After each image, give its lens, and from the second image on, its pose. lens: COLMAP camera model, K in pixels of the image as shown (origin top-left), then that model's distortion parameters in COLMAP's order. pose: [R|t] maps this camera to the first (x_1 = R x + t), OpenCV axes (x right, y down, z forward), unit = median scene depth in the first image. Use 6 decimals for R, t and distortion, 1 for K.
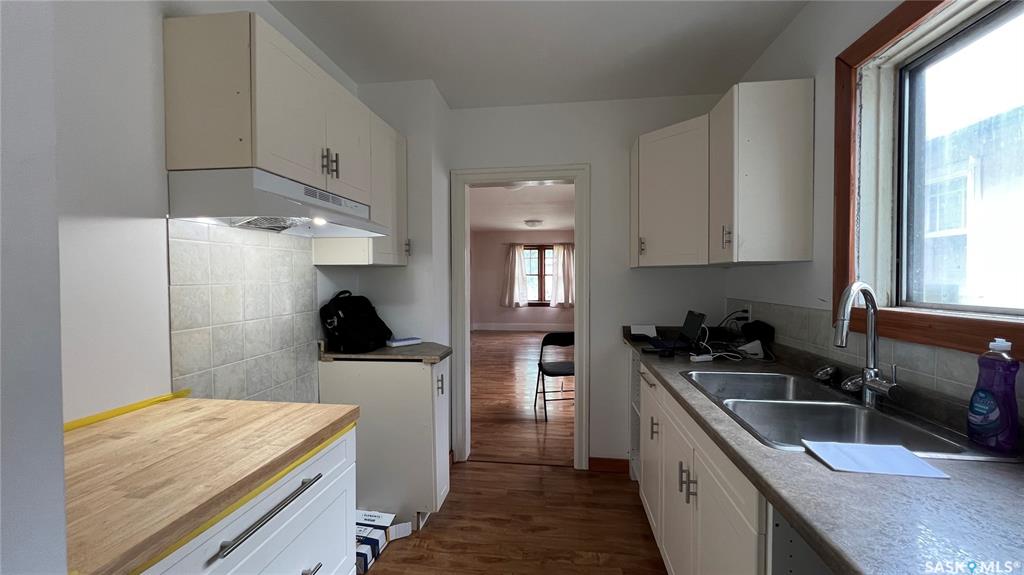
lens RADIAL K [[411.0, 0, 512.0], [0, 411.0, 287.5], [0, 0, 1]] dist [-0.011089, -0.000080]
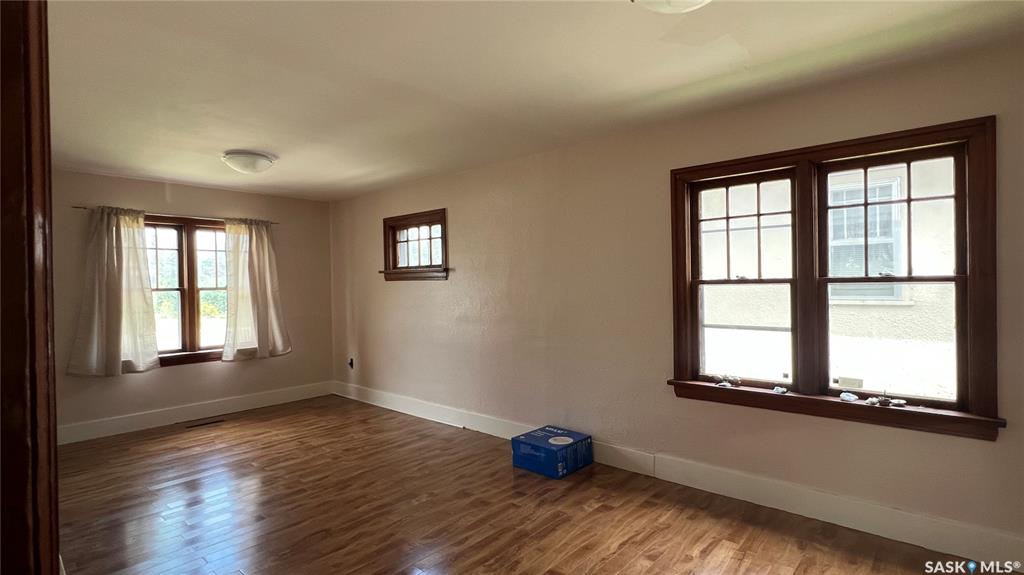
lens RADIAL K [[508.5, 0, 506.6], [0, 508.5, 286.6], [0, 0, 1]] dist [0.000207, 0.000039]
pose [[0.573316, -0.010183, 0.819271, -0.178017], [0.030887, 0.999481, -0.009192, -0.018116], [-0.818752, 0.030575, 0.573333, 0.435215]]
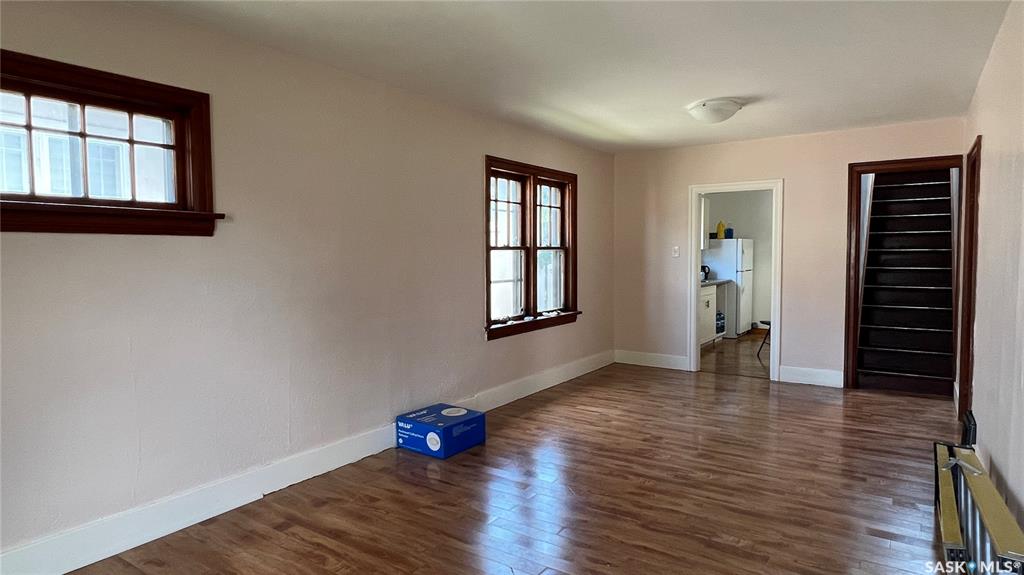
lens RADIAL K [[598.2, 0, 514.4], [0, 598.2, 286.2], [0, 0, 1]] dist [0.005287, -0.000478]
pose [[-0.893803, -0.017576, 0.448115, -0.071820], [0.018609, 0.996917, 0.076219, -0.026404], [-0.448074, 0.076463, -0.890721, 0.980199]]
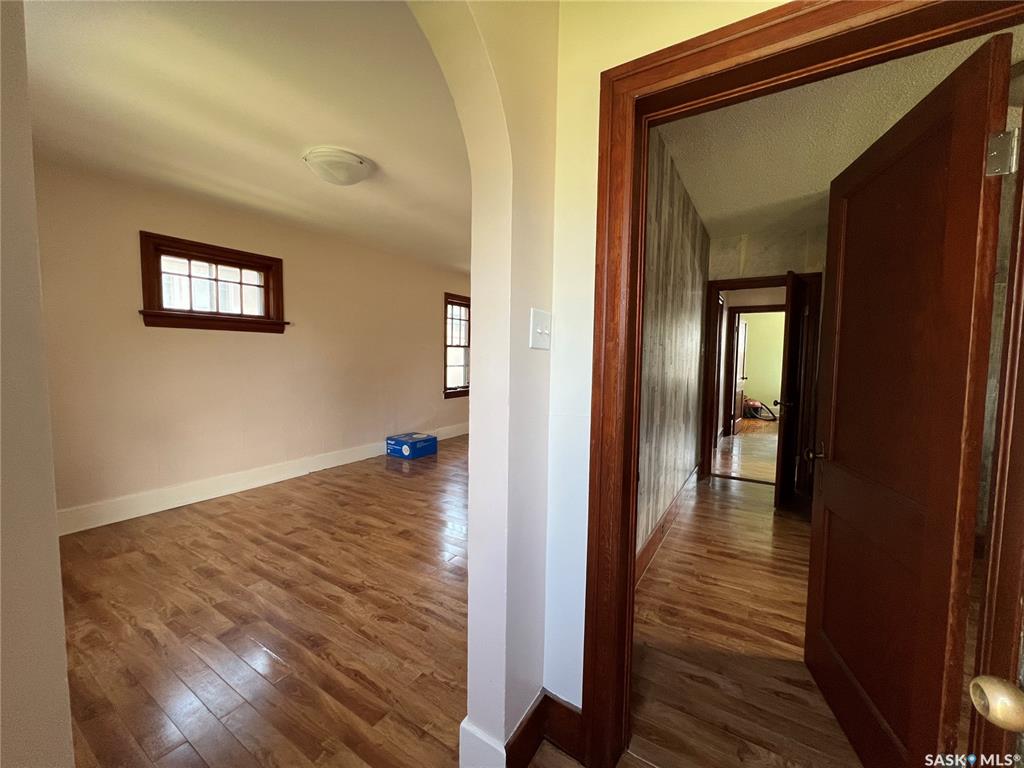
lens RADIAL K [[413.4, 0, 512.0], [0, 413.4, 384.0], [0, 0, 1]] dist [-0.000520, 0.000025]
pose [[-0.907482, -0.038547, 0.418319, -0.169762], [-0.001411, 0.996055, 0.088723, -0.018541], [-0.420089, 0.079924, -0.903957, 1.049513]]
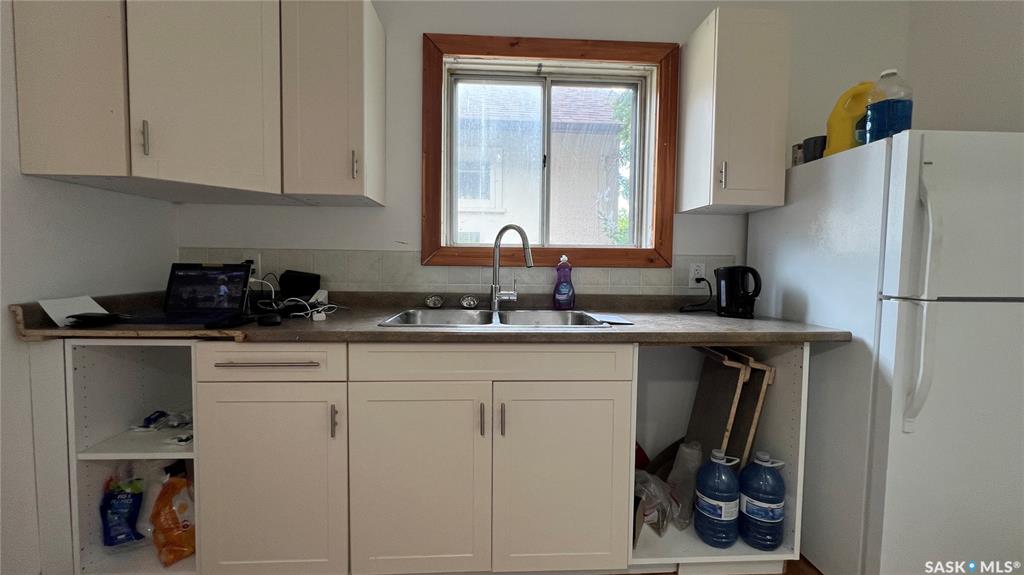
lens RADIAL K [[411.1, 0, 510.9], [0, 411.1, 285.4], [0, 0, 1]] dist [-0.002298, 0.000025]
pose [[-0.178785, -0.055653, 0.982313, -0.069876], [0.009998, 0.998245, 0.058375, 0.014465], [-0.983837, 0.020257, -0.177915, 0.153581]]
